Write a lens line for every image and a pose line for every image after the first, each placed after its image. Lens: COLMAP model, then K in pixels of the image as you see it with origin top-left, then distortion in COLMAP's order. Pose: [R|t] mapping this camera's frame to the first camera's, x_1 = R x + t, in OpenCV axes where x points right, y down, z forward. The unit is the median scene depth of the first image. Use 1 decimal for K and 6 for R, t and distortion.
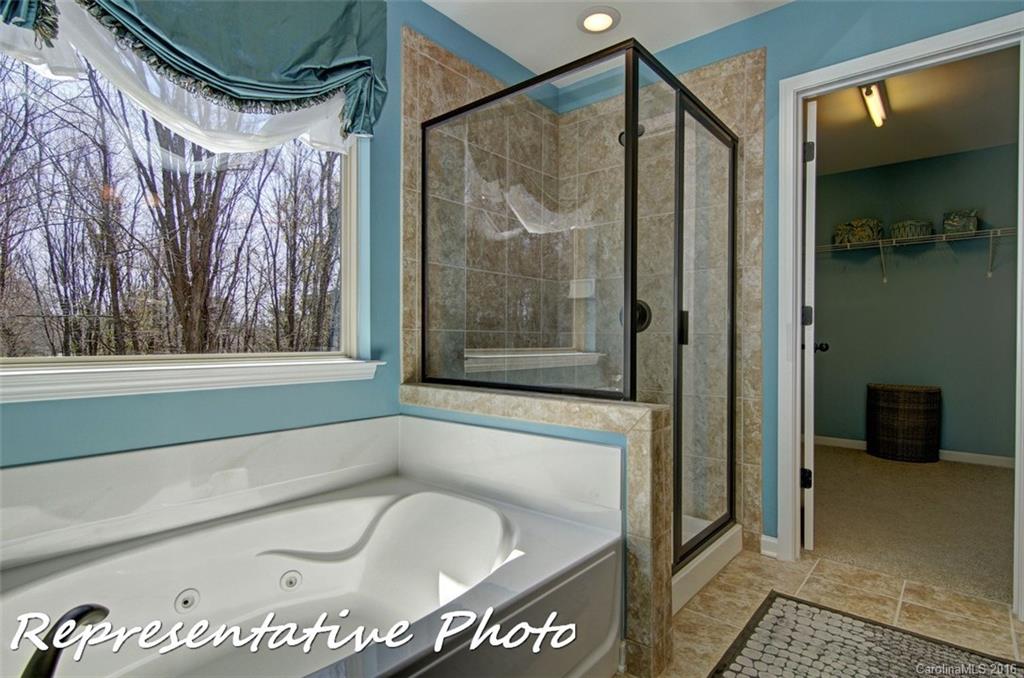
lens RADIAL K [[515.1, 0, 512.0], [0, 515.1, 339.0], [0, 0, 1]] dist [0.003044, -0.005987]
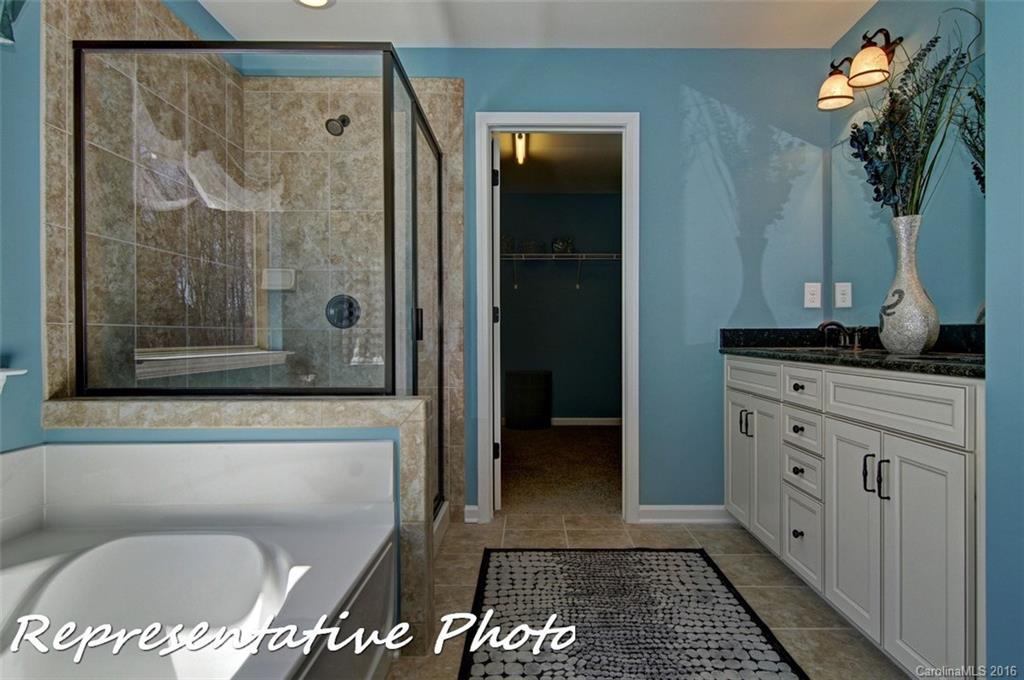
lens RADIAL K [[547.8, 0, 515.2], [0, 547.8, 332.7], [0, 0, 1]] dist [0.005103, -0.010587]
pose [[0.753689, -0.003519, 0.657222, -0.218962], [0.005410, 0.999985, -0.000850, -0.001681], [-0.657209, 0.004196, 0.753697, 0.009767]]
